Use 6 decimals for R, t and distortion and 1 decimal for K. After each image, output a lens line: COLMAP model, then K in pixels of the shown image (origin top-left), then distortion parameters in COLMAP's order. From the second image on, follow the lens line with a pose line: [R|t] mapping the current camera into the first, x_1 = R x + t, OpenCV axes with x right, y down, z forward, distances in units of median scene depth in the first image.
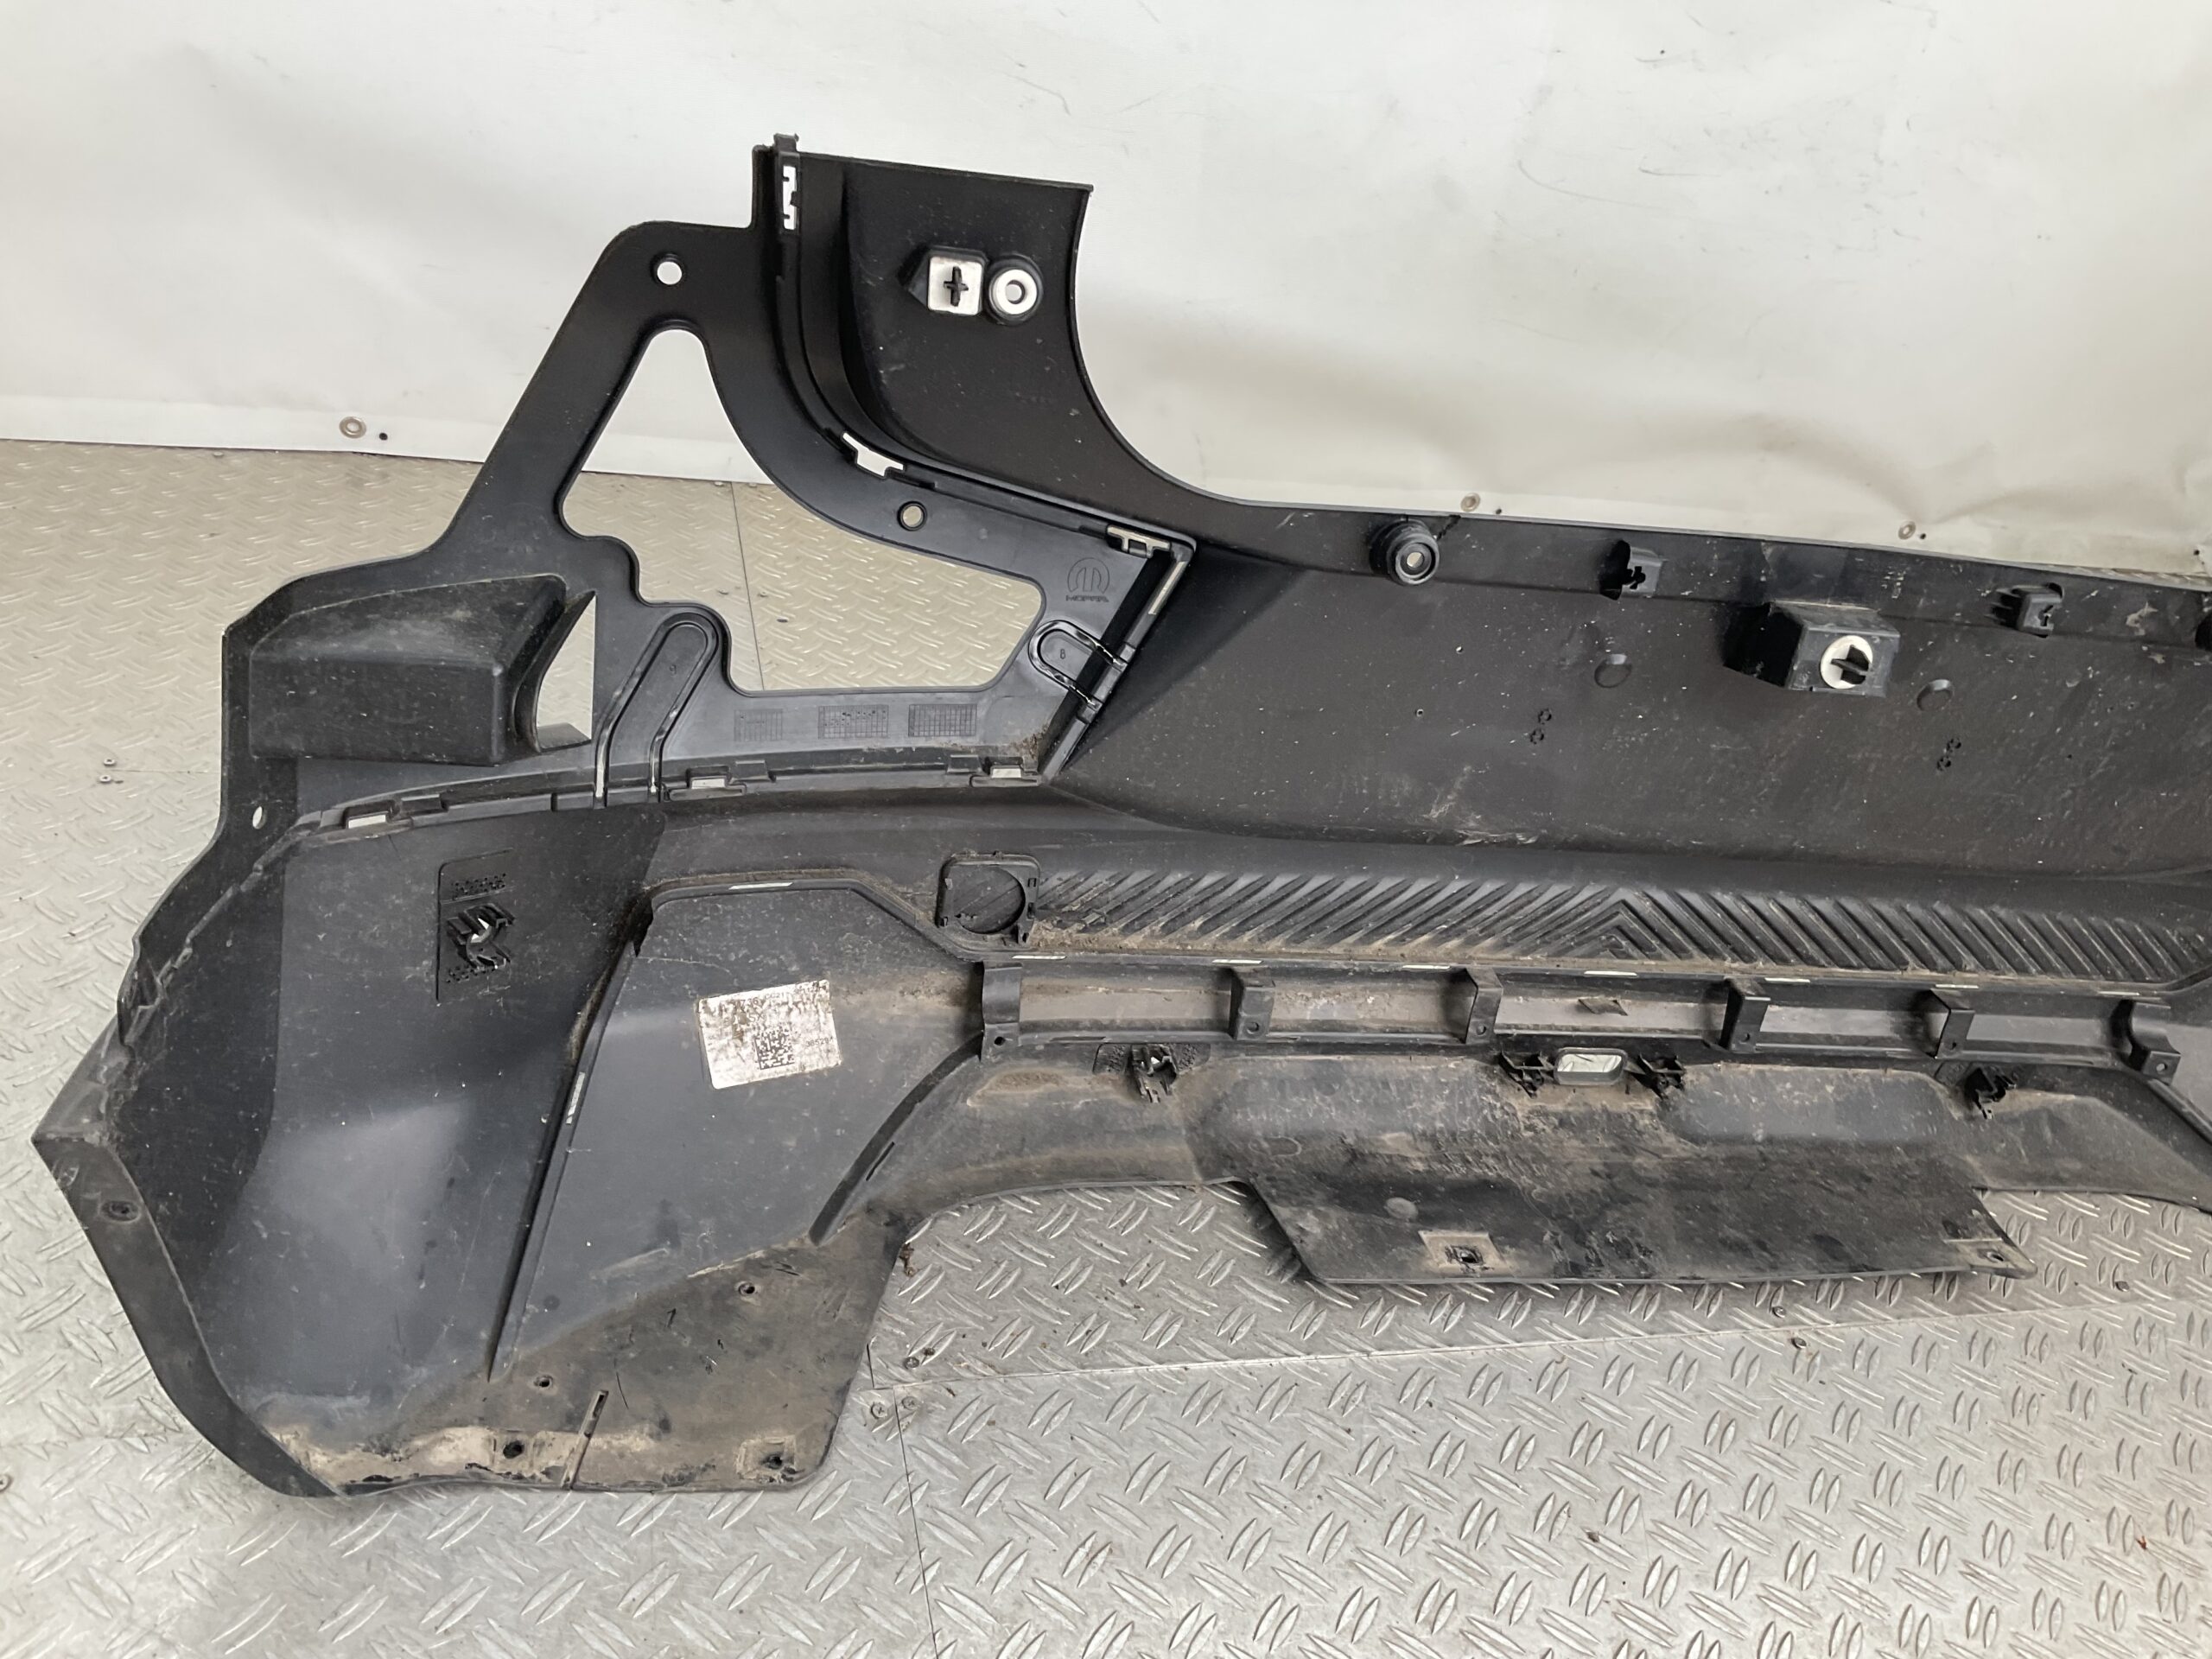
lens RADIAL K [[1847.4, 0, 1106.0], [0, 1847.4, 829.5], [0, 0, 1]] dist [0.121157, -0.229523]
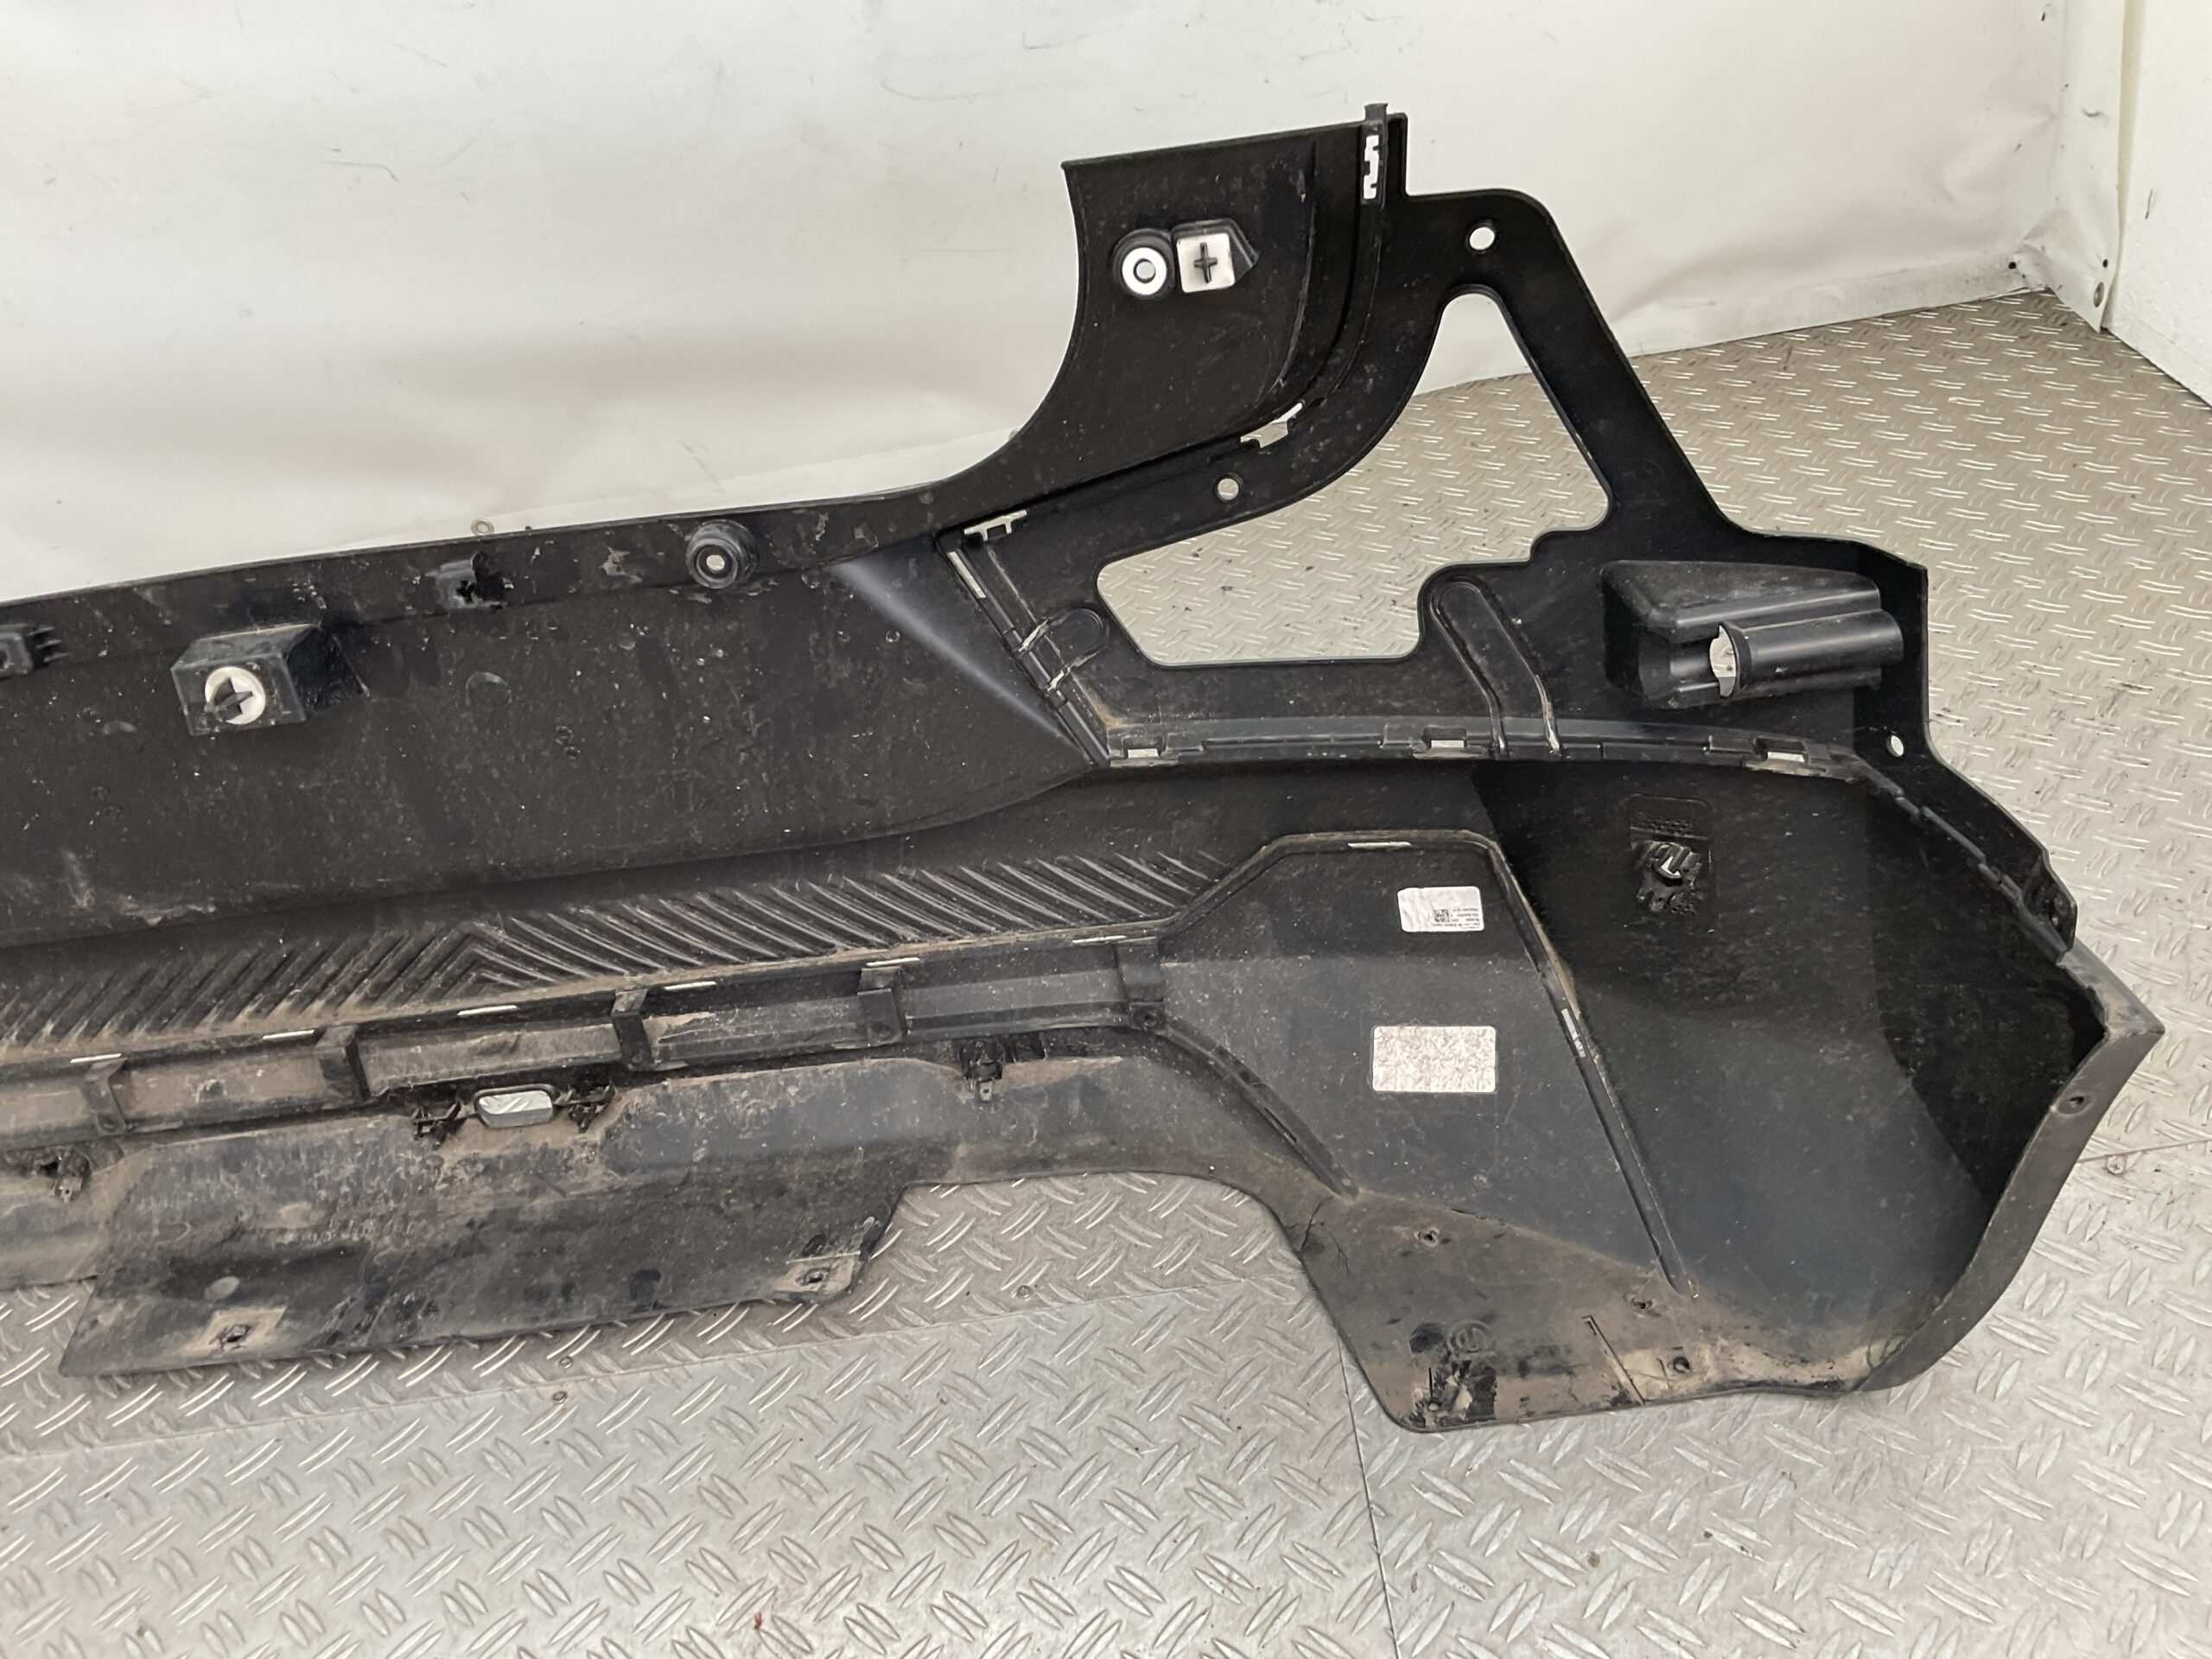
lens RADIAL K [[1847.4, 0, 1106.0], [0, 1847.4, 829.5], [0, 0, 1]] dist [0.121157, -0.229523]
pose [[0.927033, -0.159622, -0.339309, 0.895506], [0.171459, 0.985179, 0.004986, 0.035391], [0.333485, -0.062799, 0.940662, 0.213089]]
